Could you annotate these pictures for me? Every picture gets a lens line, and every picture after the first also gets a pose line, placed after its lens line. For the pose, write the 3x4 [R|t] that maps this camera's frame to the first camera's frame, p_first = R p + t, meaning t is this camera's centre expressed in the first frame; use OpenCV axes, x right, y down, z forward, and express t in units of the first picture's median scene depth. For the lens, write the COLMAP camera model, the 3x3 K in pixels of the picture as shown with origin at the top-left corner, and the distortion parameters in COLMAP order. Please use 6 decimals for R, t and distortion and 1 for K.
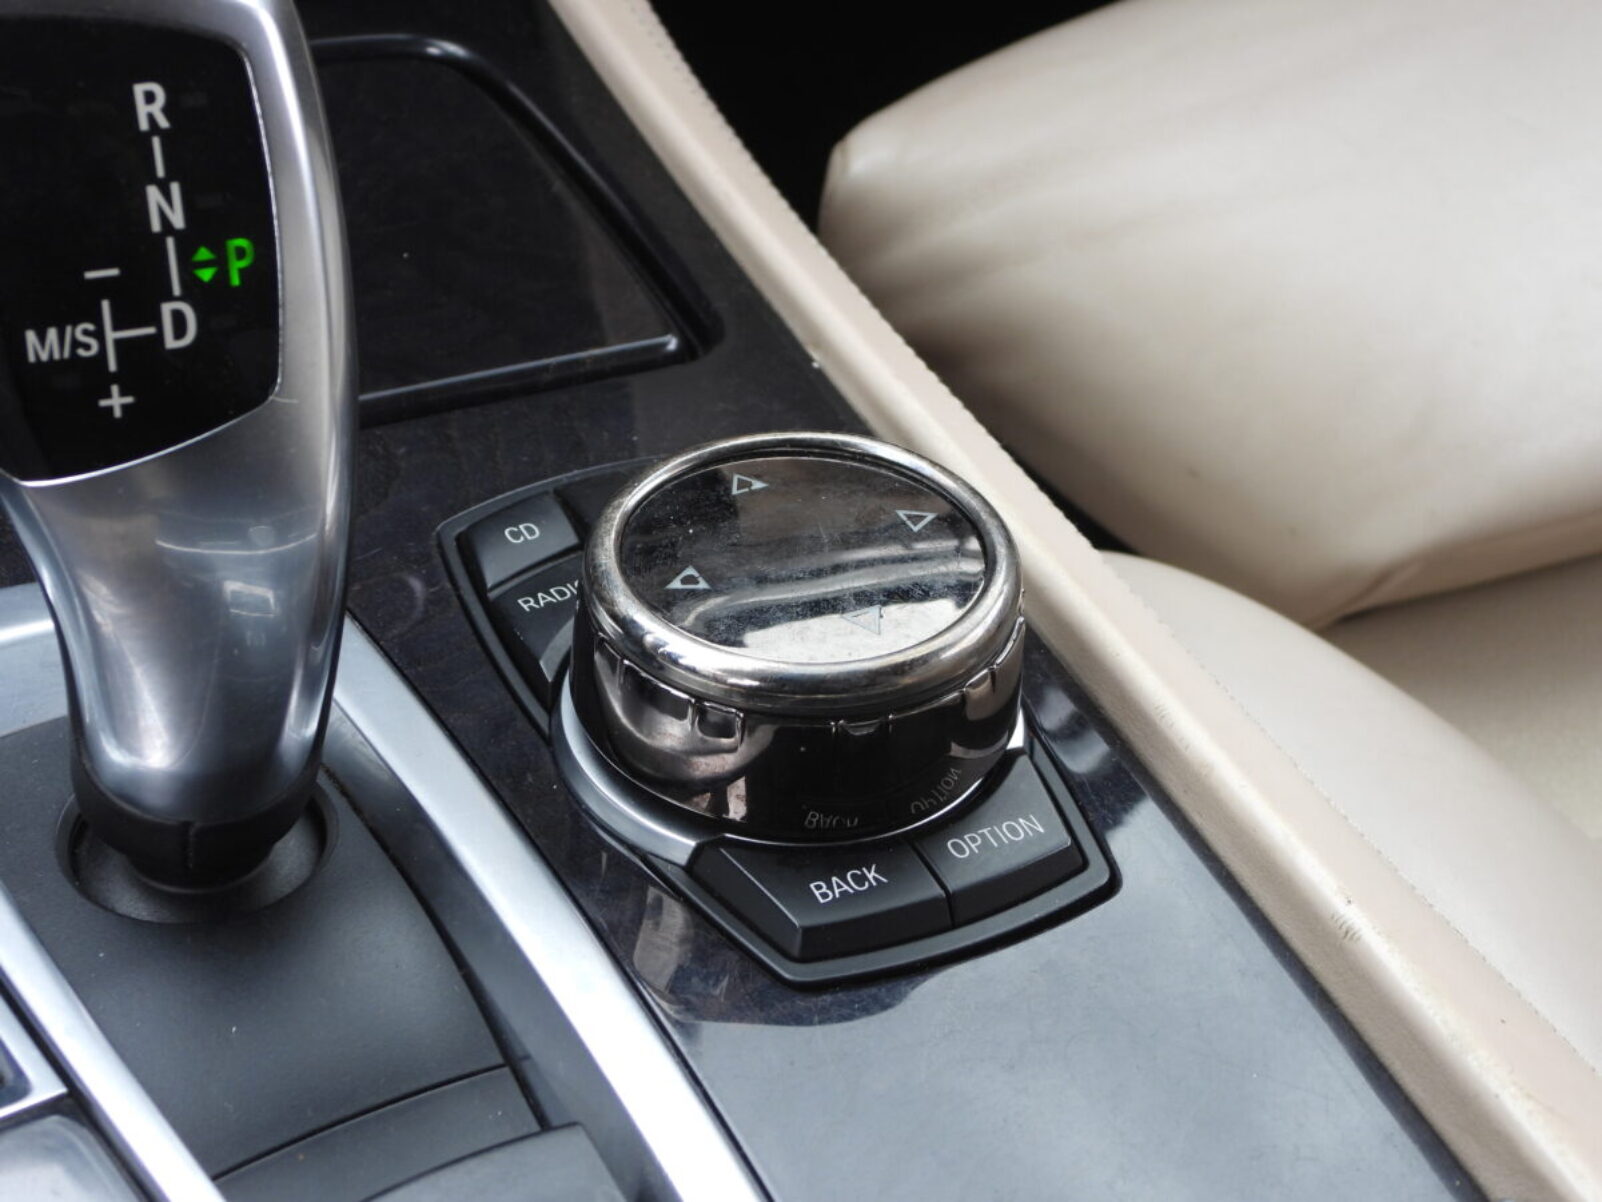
lens RADIAL K [[3077.4, 0, 749.6], [0, 3077.4, 523.5], [0, 0, 1]] dist [0.014300, -1.687985]
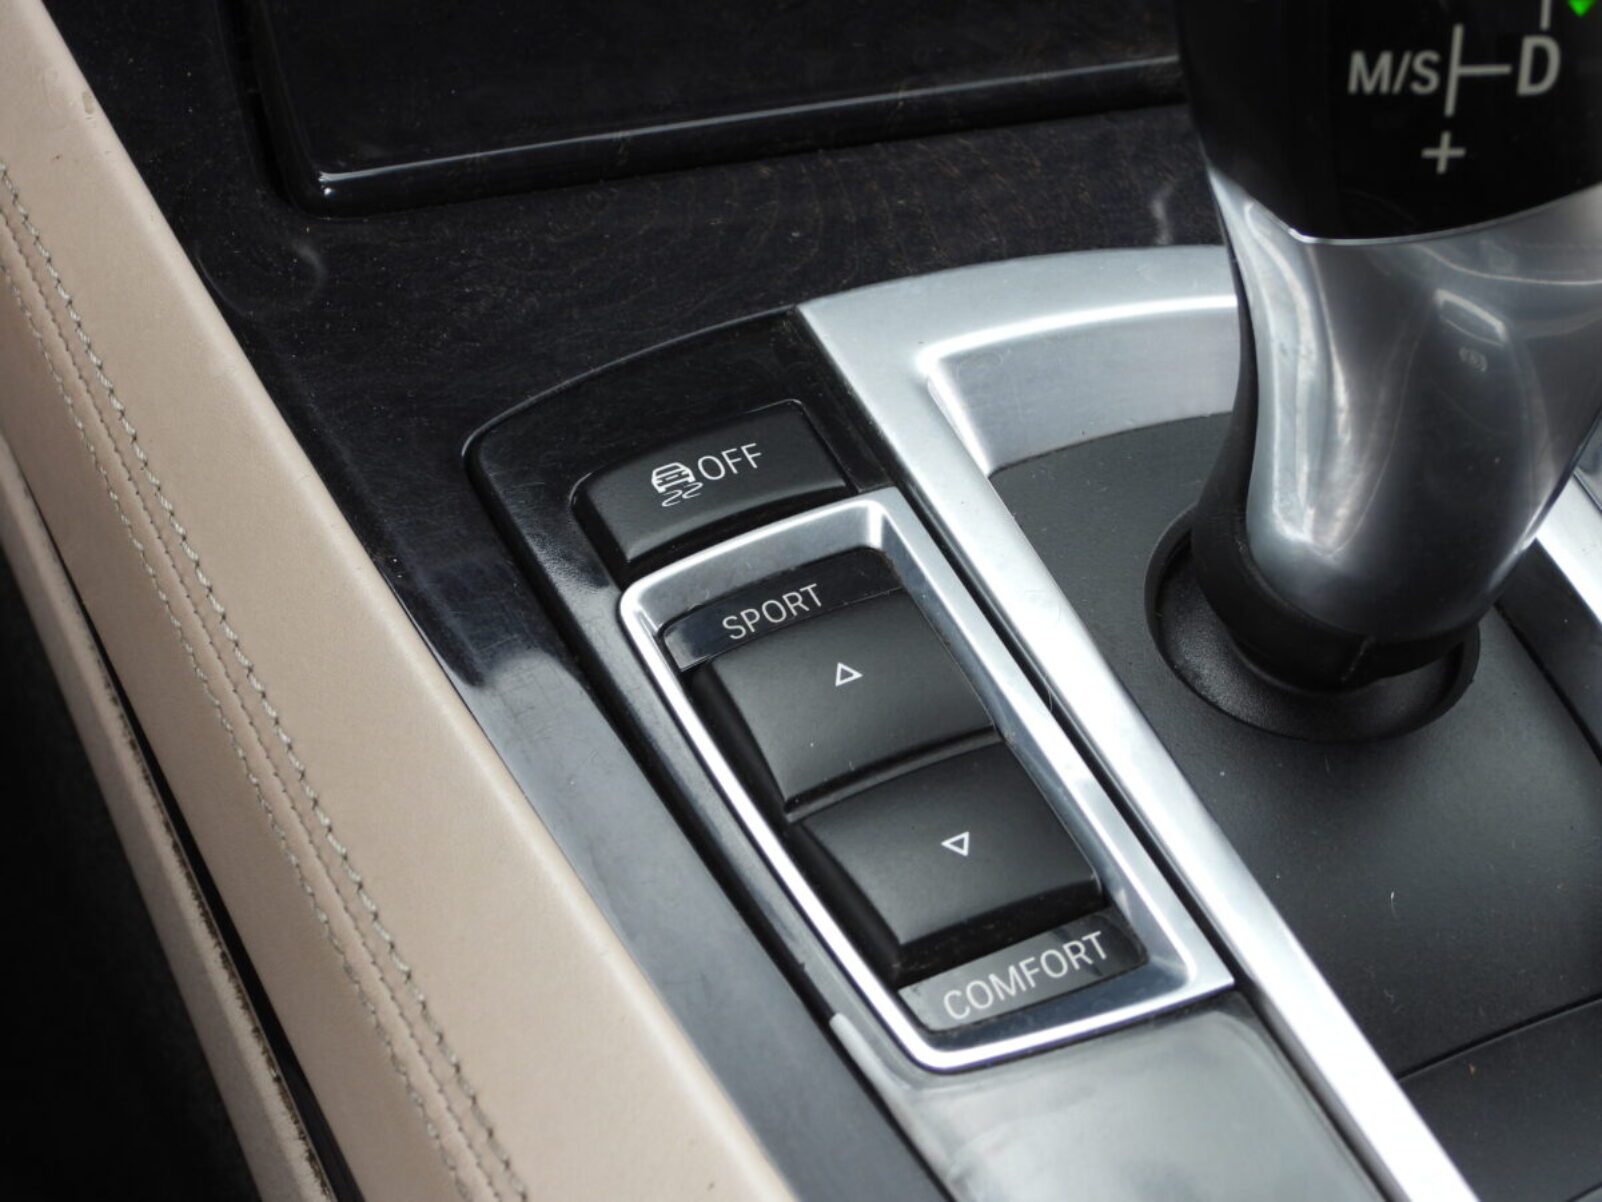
lens RADIAL K [[3077.4, 0, 749.6], [0, 3077.4, 523.5], [0, 0, 1]] dist [0.014300, -1.687985]
pose [[0.988305, 0.130366, -0.079113, -0.286978], [-0.110561, 0.969881, 0.217043, -0.090855], [0.105025, -0.205758, 0.972951, 0.203136]]
